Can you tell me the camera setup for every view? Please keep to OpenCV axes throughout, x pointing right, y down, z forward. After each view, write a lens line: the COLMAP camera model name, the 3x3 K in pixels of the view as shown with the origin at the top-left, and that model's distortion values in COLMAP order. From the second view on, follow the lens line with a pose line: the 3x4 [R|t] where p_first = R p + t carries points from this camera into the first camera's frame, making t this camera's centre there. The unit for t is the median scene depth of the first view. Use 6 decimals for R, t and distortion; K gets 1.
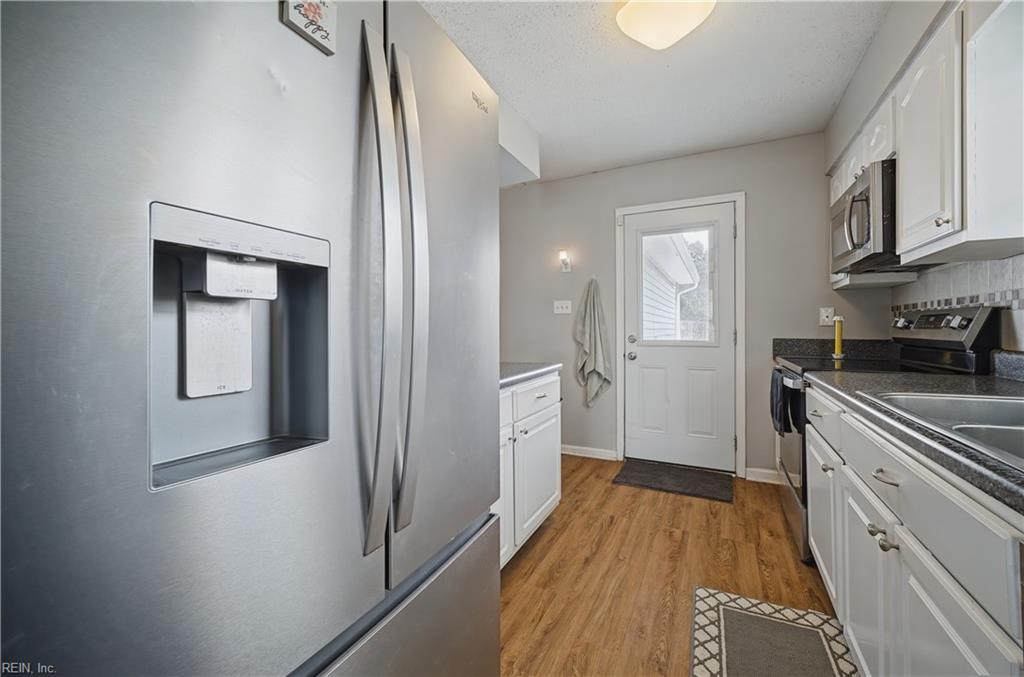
lens RADIAL K [[408.1, 0, 509.1], [0, 408.1, 334.1], [0, 0, 1]] dist [0.000514, 0.000086]
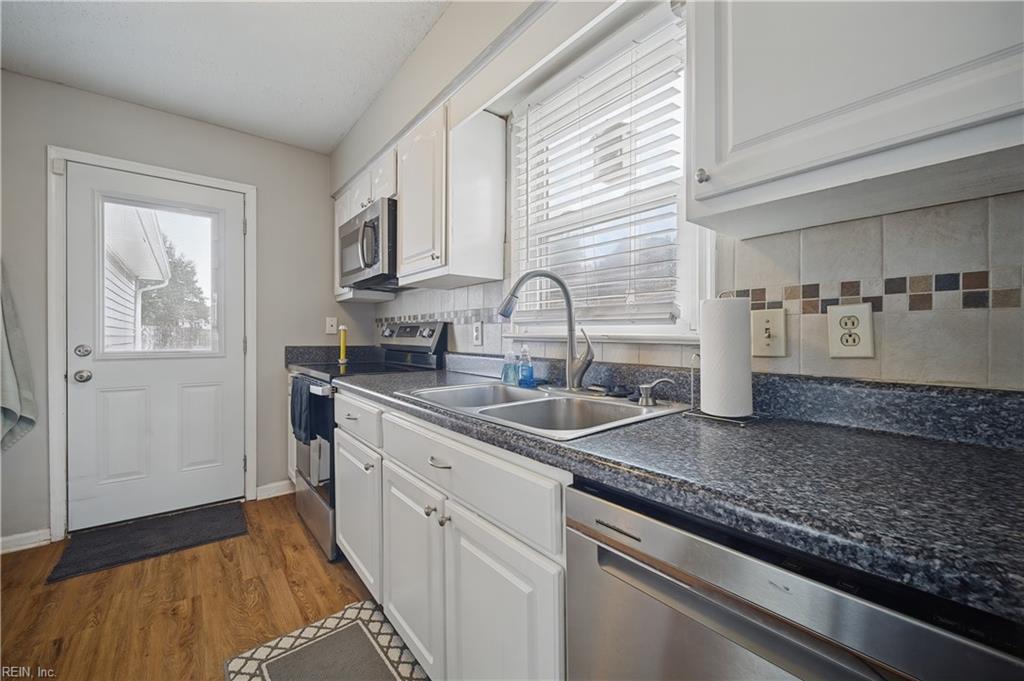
lens RADIAL K [[405.9, 0, 510.5], [0, 405.9, 338.6], [0, 0, 1]] dist [-0.001815, -0.000694]
pose [[0.406979, -0.000512, 0.913437, -0.031377], [0.006453, 0.999977, -0.002315, -0.002686], [-0.913415, 0.006836, 0.406973, 0.156864]]
